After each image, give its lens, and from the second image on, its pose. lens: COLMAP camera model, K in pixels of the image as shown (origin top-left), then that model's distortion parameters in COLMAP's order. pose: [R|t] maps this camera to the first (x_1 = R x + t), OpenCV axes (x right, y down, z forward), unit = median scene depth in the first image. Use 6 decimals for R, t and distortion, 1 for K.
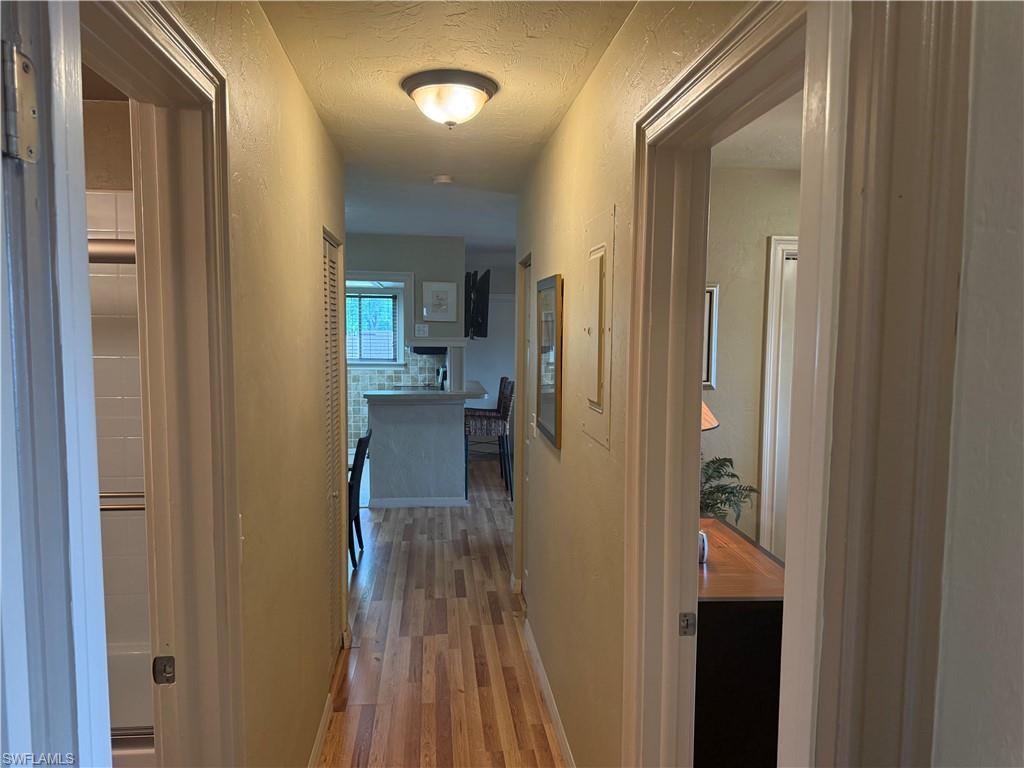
lens RADIAL K [[719.3, 0, 510.9], [0, 719.3, 380.1], [0, 0, 1]] dist [0.055265, -0.079234]
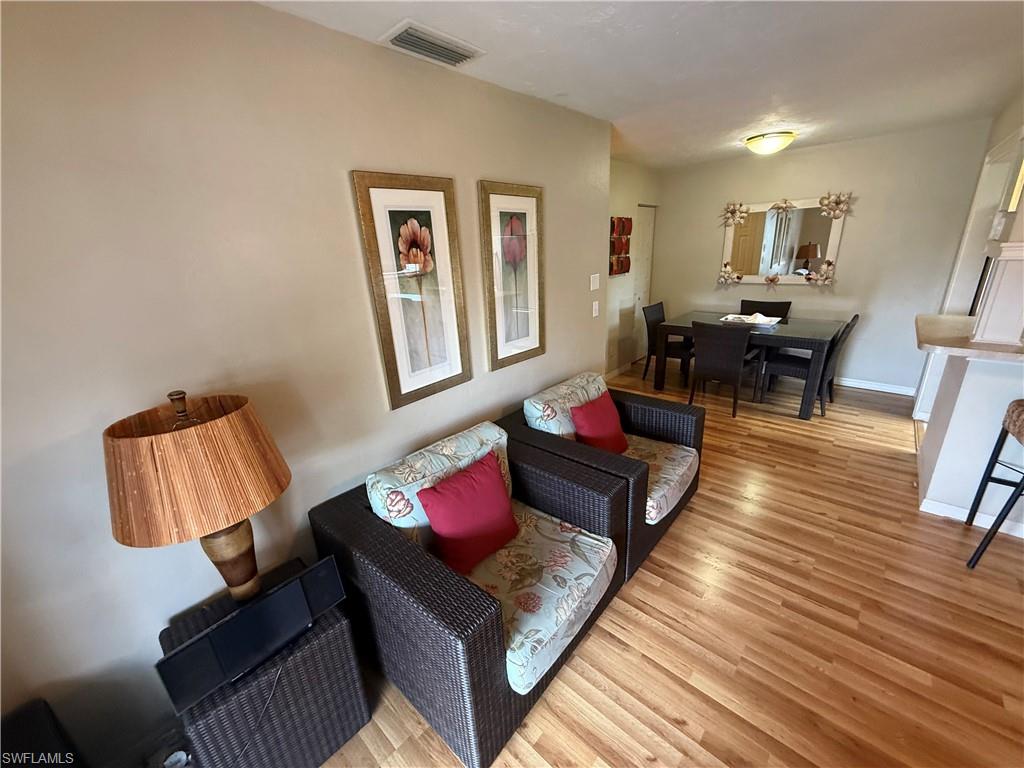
lens RADIAL K [[406.1, 0, 505.7], [0, 406.1, 387.9], [0, 0, 1]] dist [-0.002352, -0.000122]
pose [[-0.749308, 0.249801, -0.613300, 0.484427], [0.000095, 0.926166, 0.377117, -0.079920], [0.662222, 0.282518, -0.694007, 1.109631]]
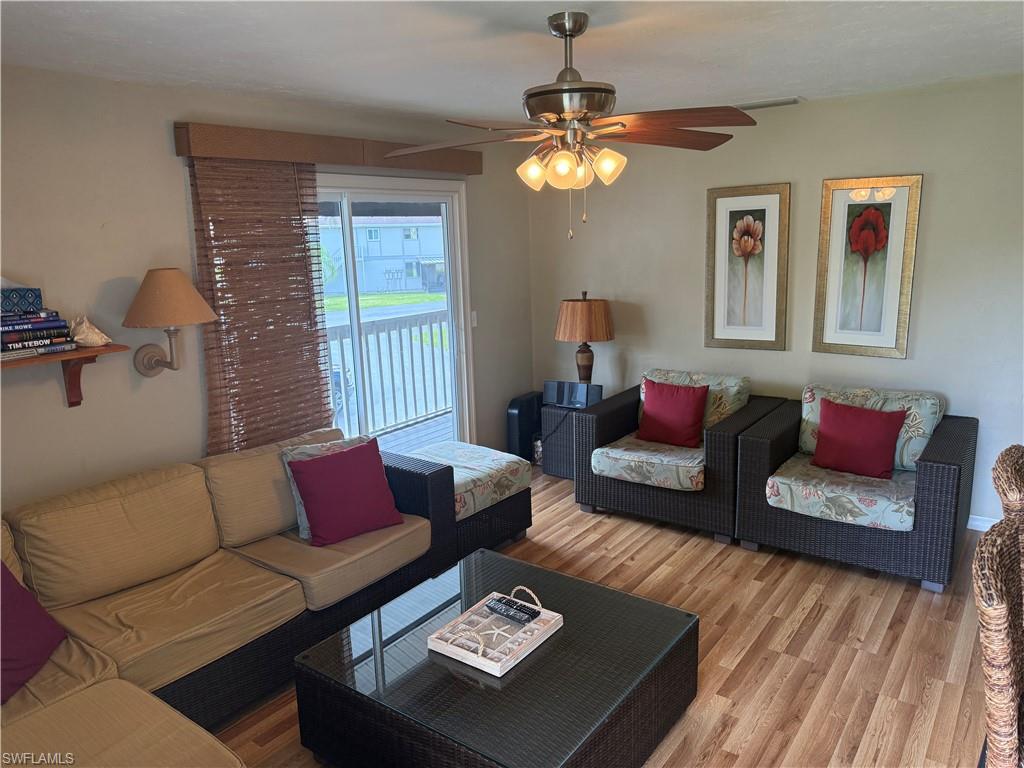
lens RADIAL K [[719.3, 0, 506.4], [0, 719.3, 386.4], [0, 0, 1]] dist [0.055265, -0.079234]
pose [[-0.733215, -0.126453, 0.668136, -0.043494], [0.074974, 0.961533, 0.264260, -0.131827], [-0.675851, 0.243852, -0.695530, 1.572888]]
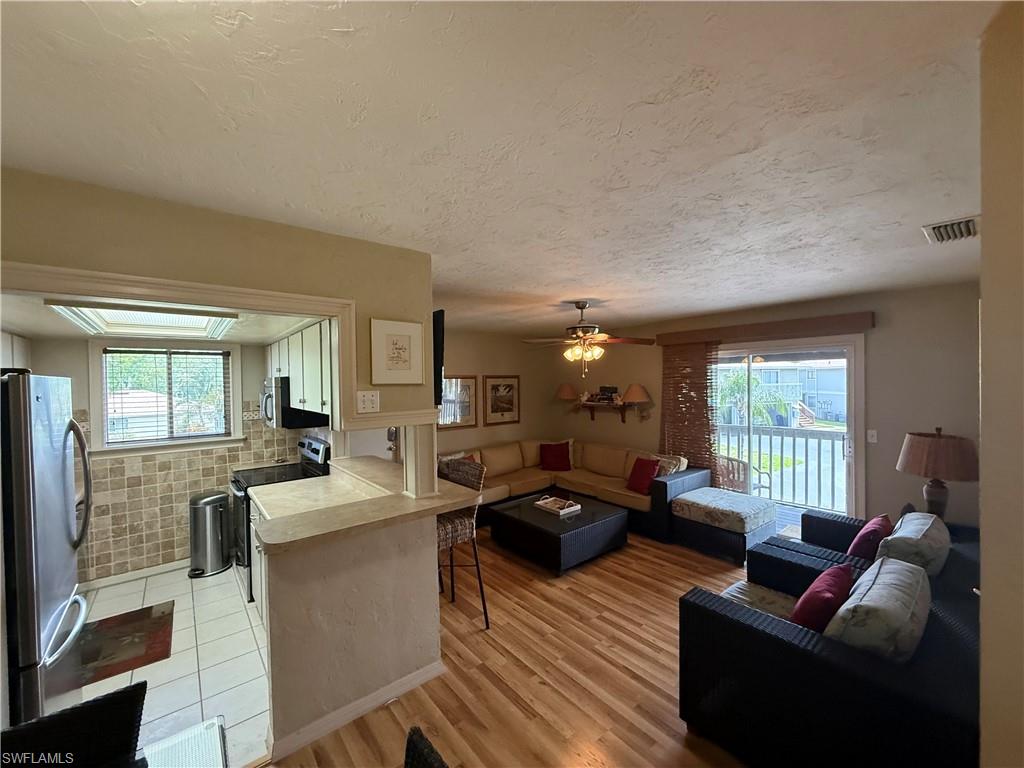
lens RADIAL K [[406.1, 0, 510.6], [0, 406.1, 384.1], [0, 0, 1]] dist [-0.002352, -0.000122]
pose [[0.834746, -0.026571, 0.549994, -0.232136], [0.061919, 0.997029, -0.045807, -0.068310], [-0.547143, 0.072292, 0.833912, 0.739949]]
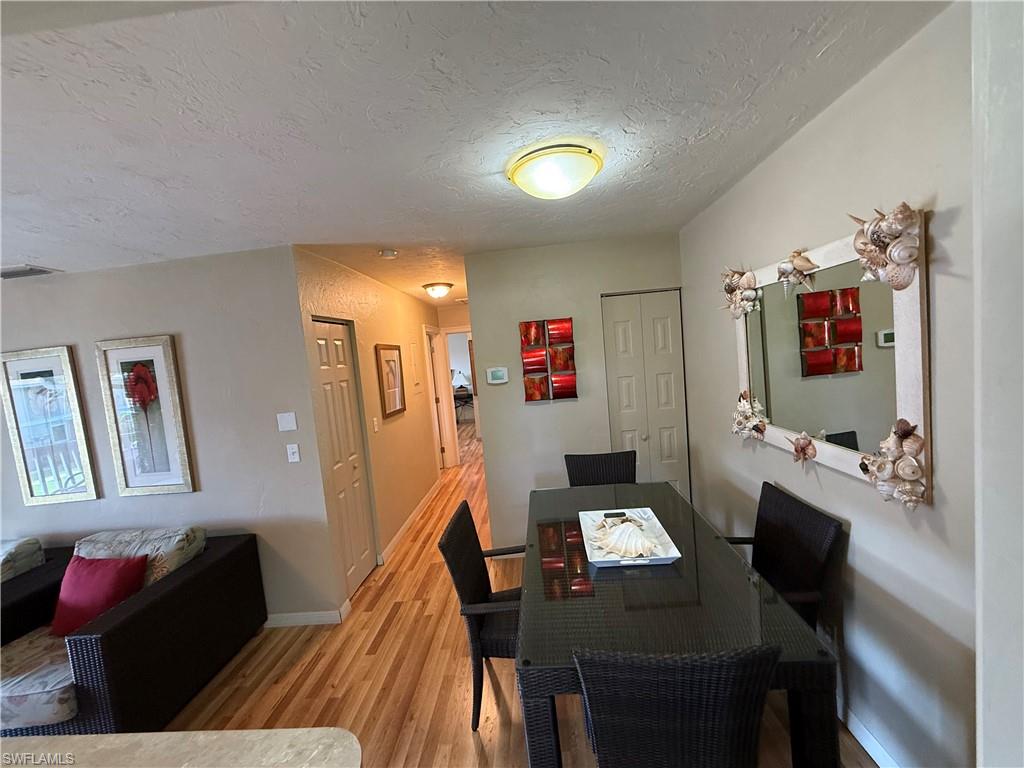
lens RADIAL K [[406.1, 0, 509.1], [0, 406.1, 382.9], [0, 0, 1]] dist [-0.002352, -0.000122]
pose [[-0.981177, 0.073035, 0.178768, -0.286803], [0.099583, 0.984503, 0.144353, -0.089000], [-0.165454, 0.159439, -0.973244, 1.162964]]
